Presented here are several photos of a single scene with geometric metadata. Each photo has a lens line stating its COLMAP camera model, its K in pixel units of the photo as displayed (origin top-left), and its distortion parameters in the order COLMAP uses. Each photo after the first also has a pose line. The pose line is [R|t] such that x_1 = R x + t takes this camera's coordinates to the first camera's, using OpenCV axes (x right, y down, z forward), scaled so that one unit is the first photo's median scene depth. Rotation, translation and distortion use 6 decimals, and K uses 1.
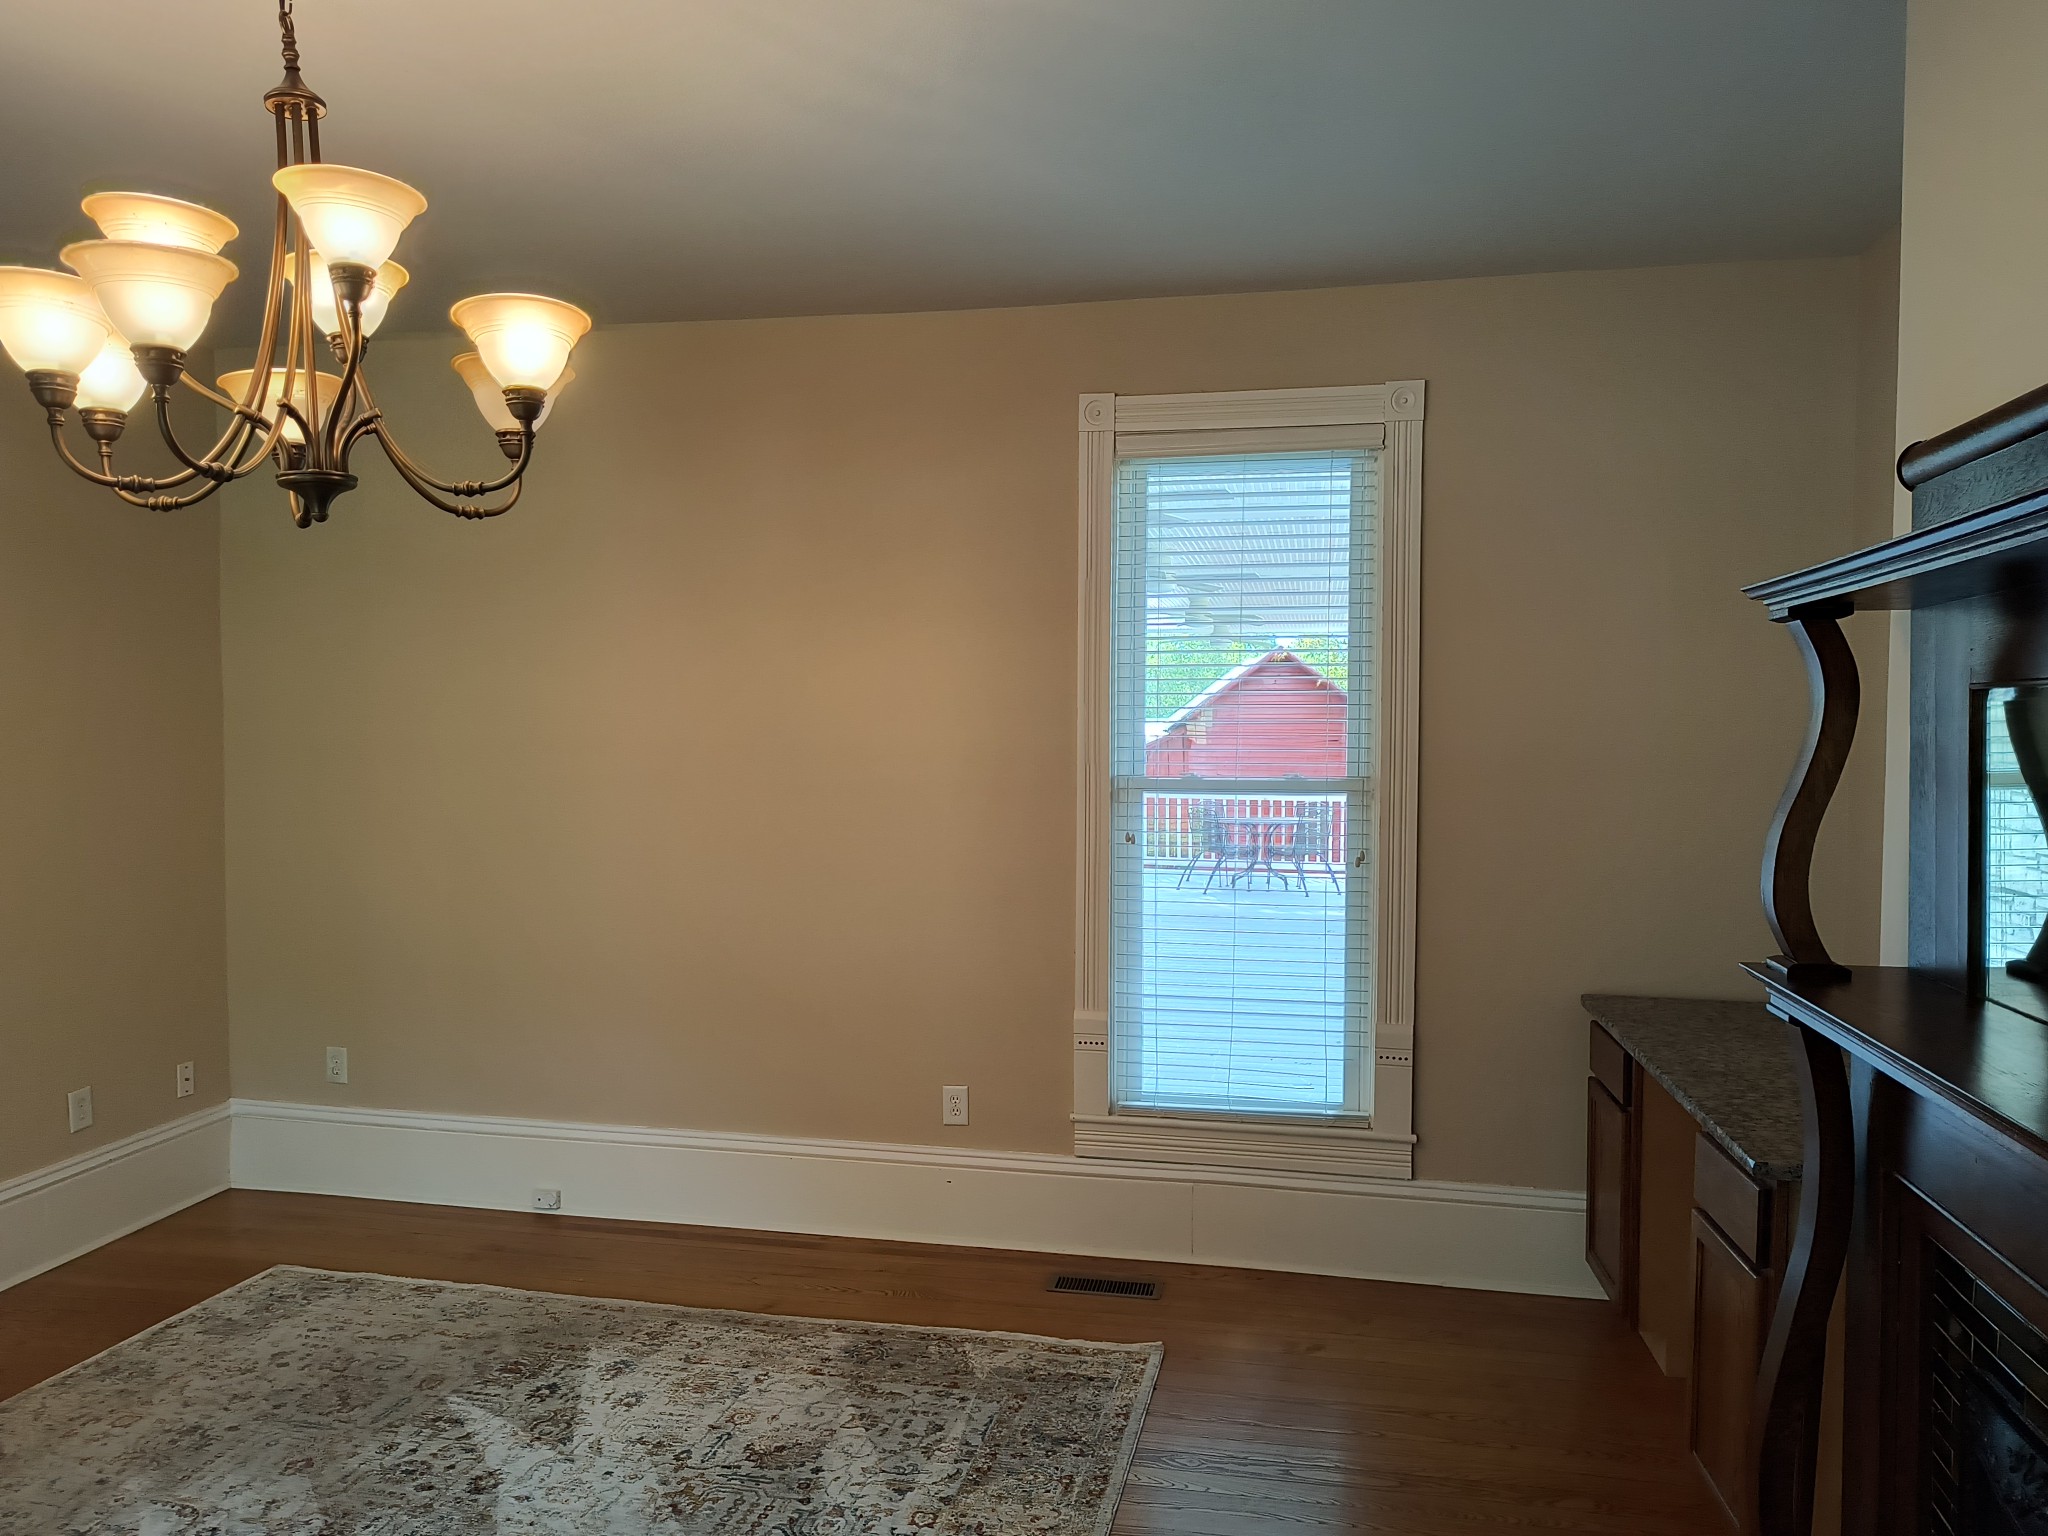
lens RADIAL K [[1431.1, 0, 1027.9], [0, 1431.1, 772.9], [0, 0, 1]] dist [0.030644, -0.021474]
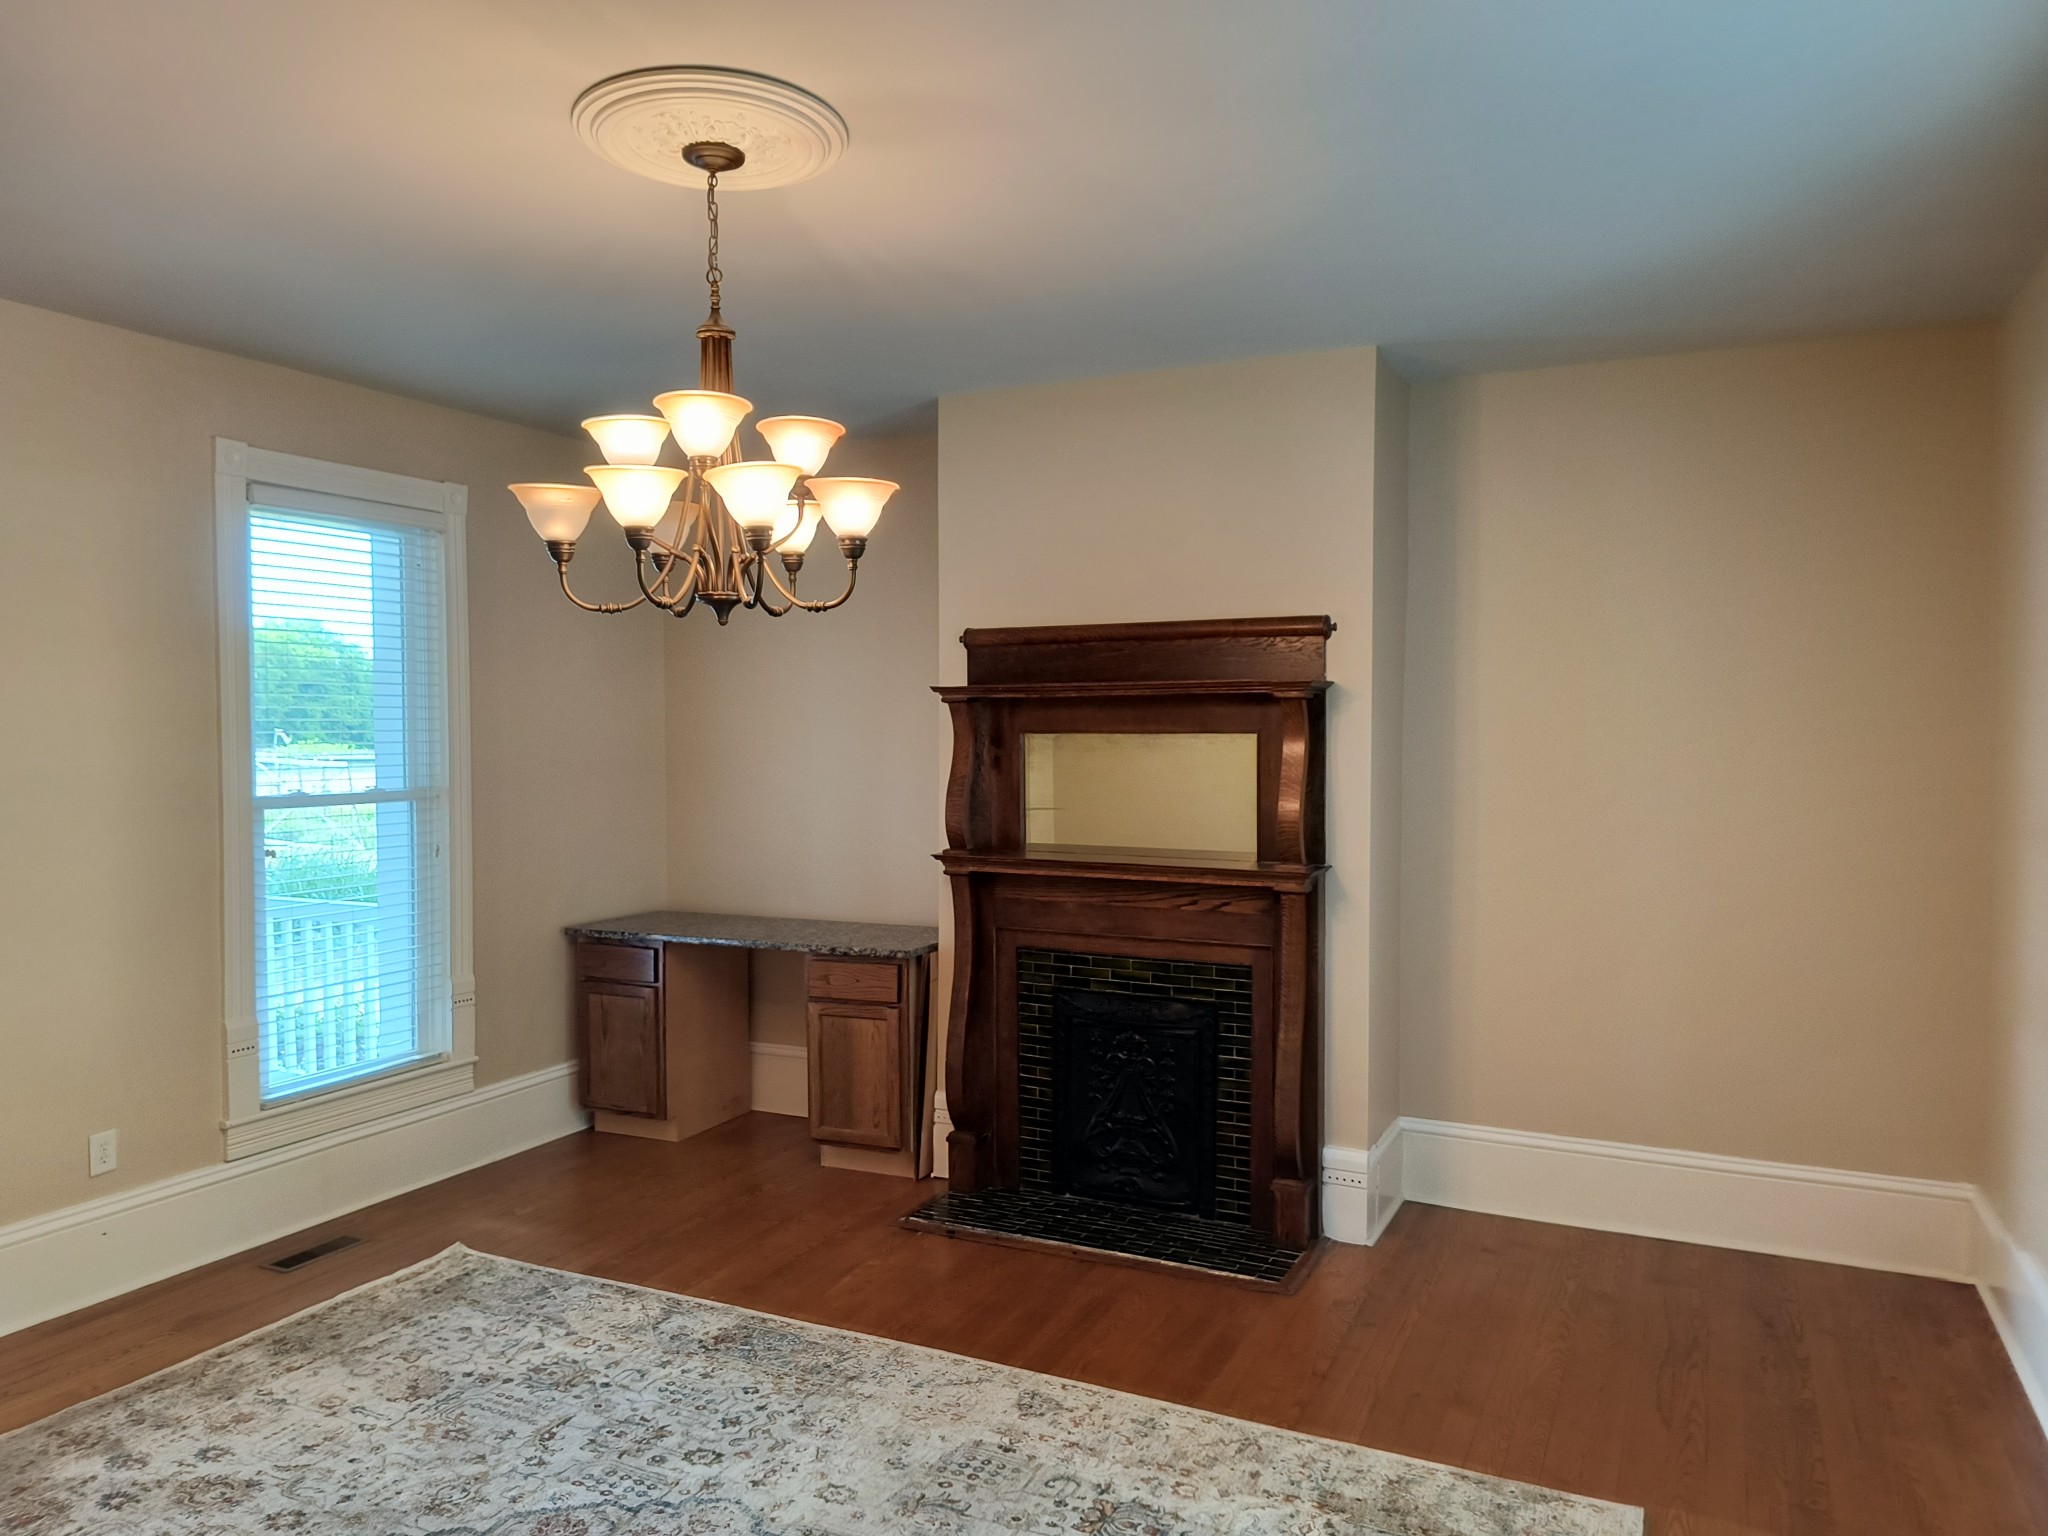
lens RADIAL K [[1431.1, 0, 1025.4], [0, 1431.1, 765.2], [0, 0, 1]] dist [0.030644, -0.021474]
pose [[0.243013, -0.024195, 0.969721, -0.979944], [0.037926, 0.999161, 0.015425, -0.017029], [-0.969281, 0.033029, 0.243727, 0.204501]]
